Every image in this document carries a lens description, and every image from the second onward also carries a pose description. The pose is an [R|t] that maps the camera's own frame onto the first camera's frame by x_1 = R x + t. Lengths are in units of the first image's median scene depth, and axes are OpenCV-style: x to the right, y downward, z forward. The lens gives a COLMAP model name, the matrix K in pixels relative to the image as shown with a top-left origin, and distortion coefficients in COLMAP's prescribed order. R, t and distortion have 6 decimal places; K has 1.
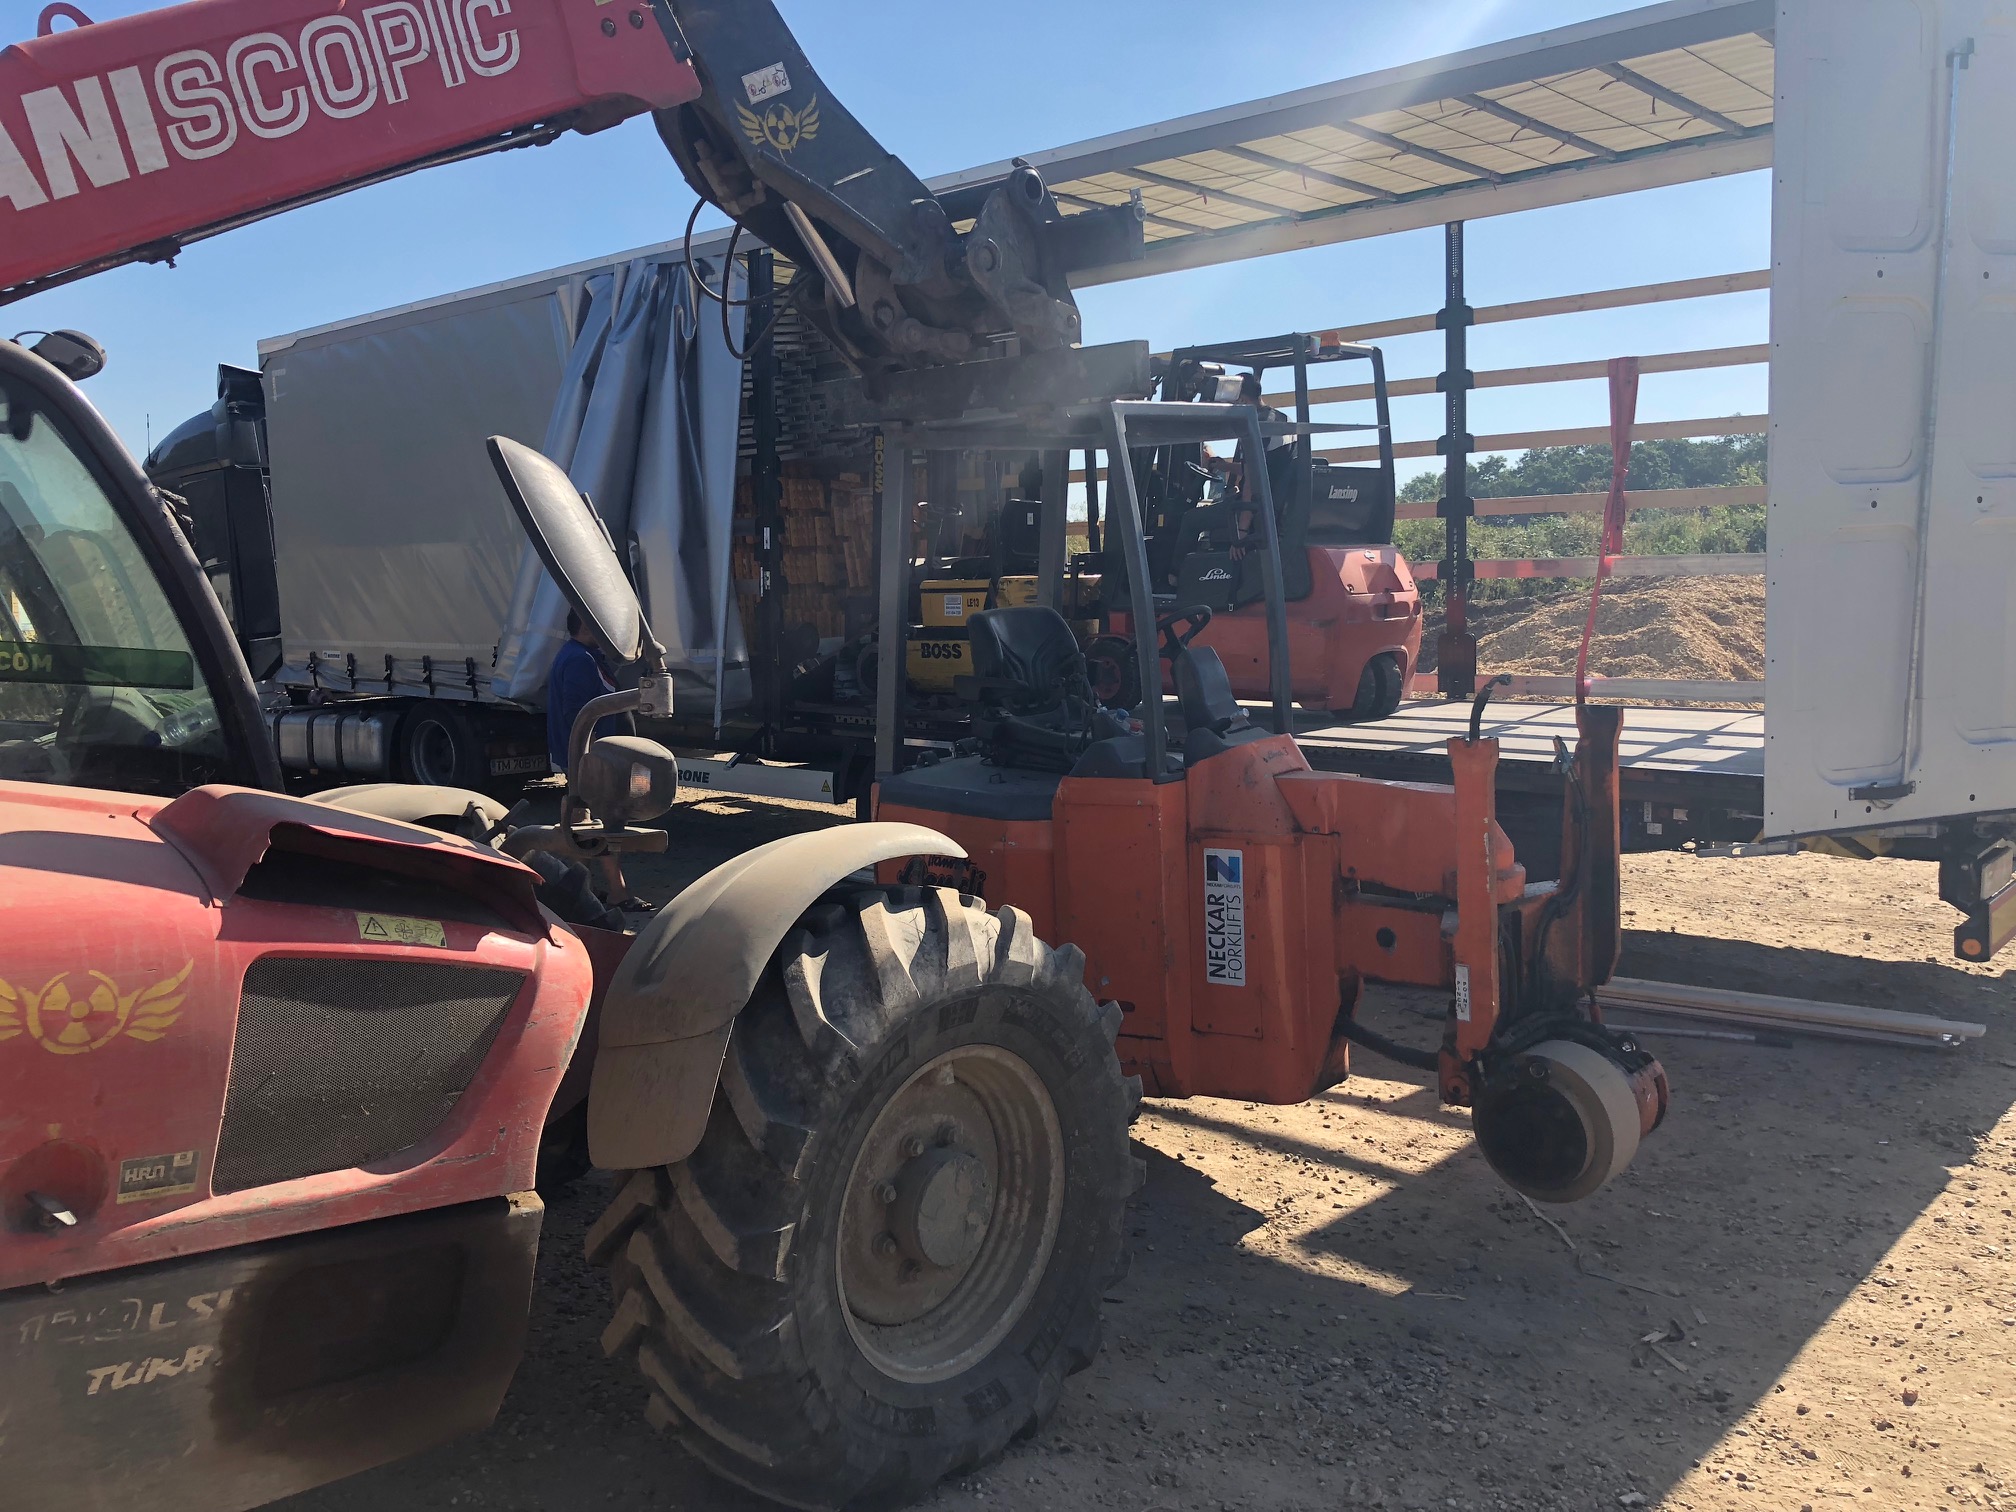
lens RADIAL K [[1639.6, 0, 1008.0], [0, 1639.6, 756.0], [0, 0, 1]] dist [0.076634, -0.098180]
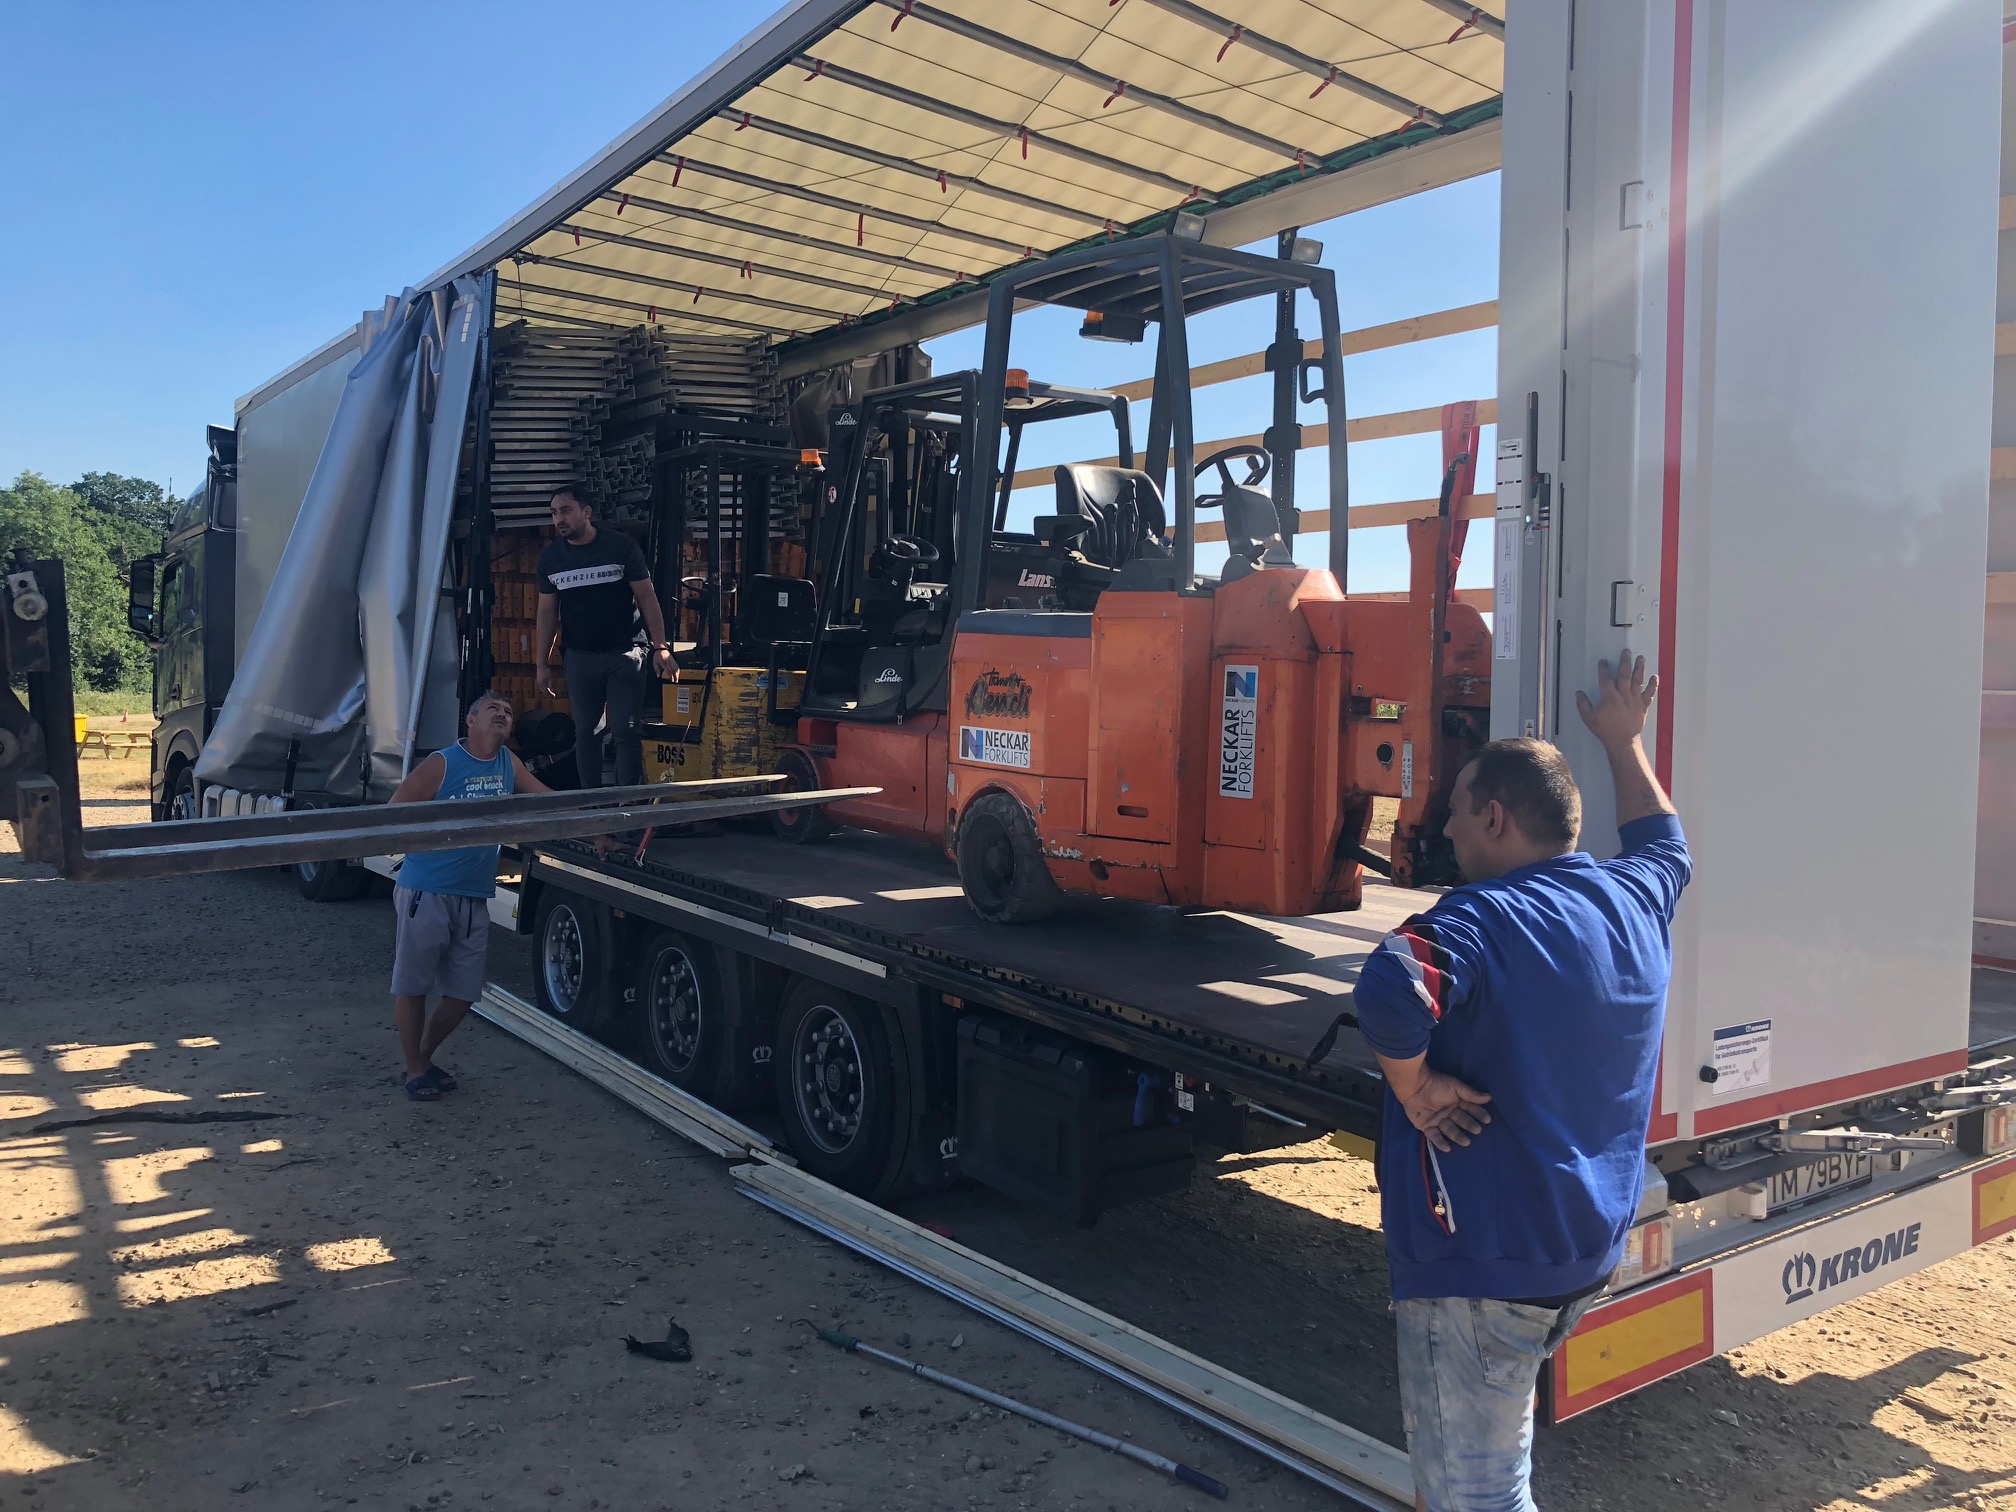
lens RADIAL K [[1646.3, 0, 1007.5], [0, 1646.3, 745.4], [0, 0, 1]] dist [0.024302, -0.005246]
pose [[0.976647, 0.064969, -0.204790, 0.278925], [-0.079755, 0.994707, -0.064783, -0.027658], [0.199497, 0.079603, 0.976660, 0.221114]]
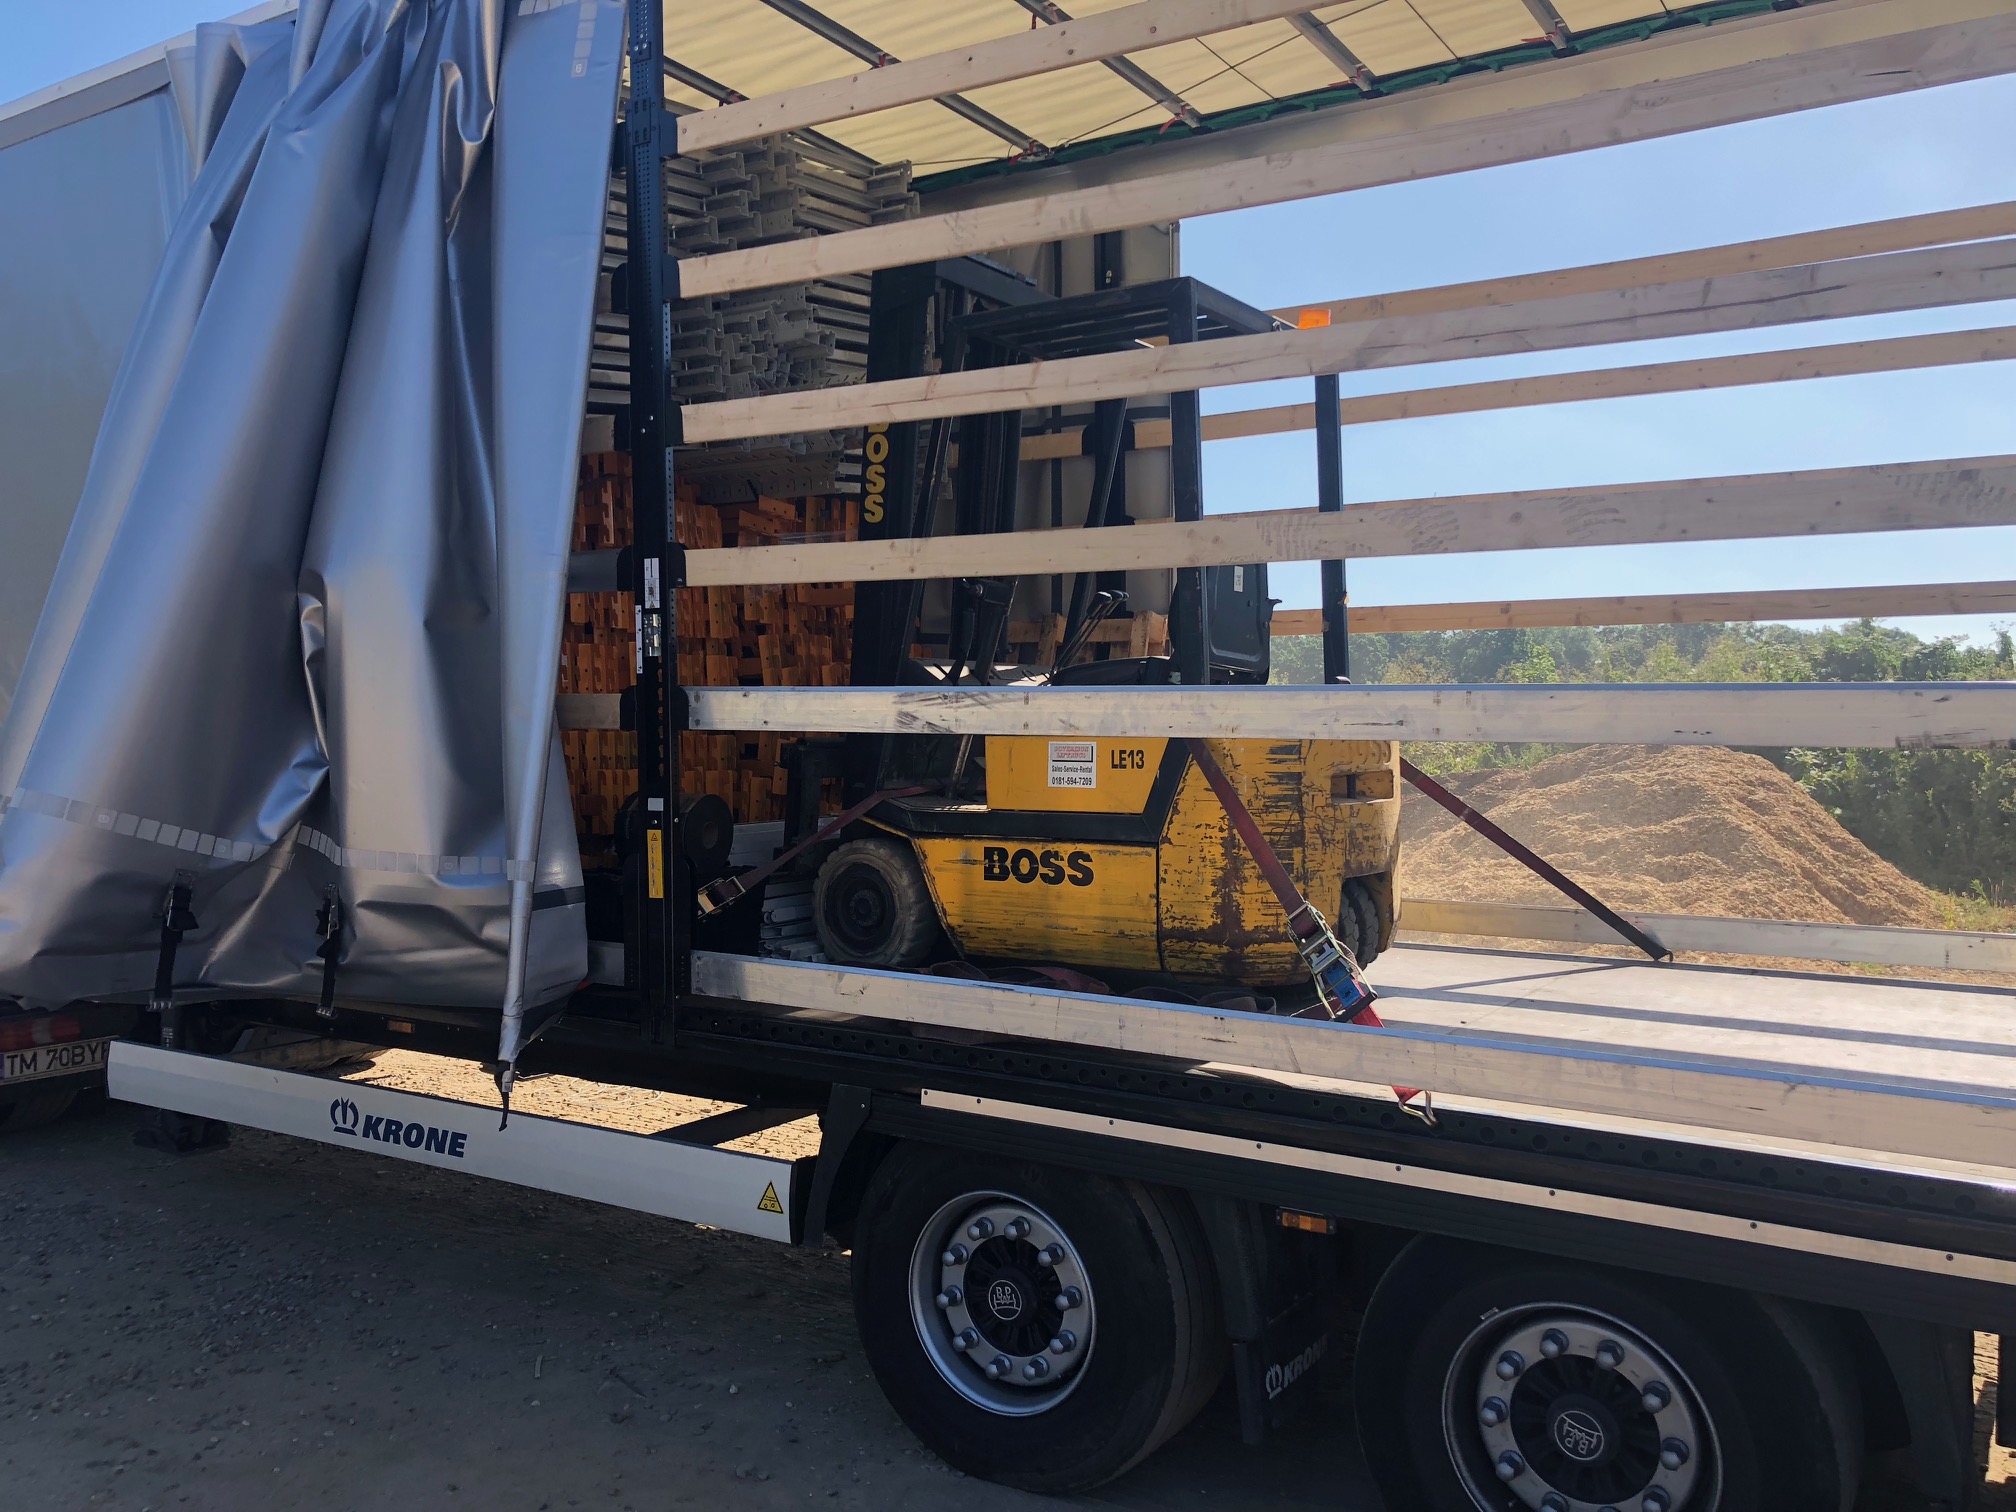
lens RADIAL K [[1639.6, 0, 1008.0], [0, 1639.6, 756.0], [0, 0, 1]] dist [0.076634, -0.098180]
pose [[0.985127, 0.026926, 0.169704, -0.120131], [-0.009985, 0.994947, -0.099902, -0.047444], [-0.171537, 0.096721, 0.980418, 0.543542]]
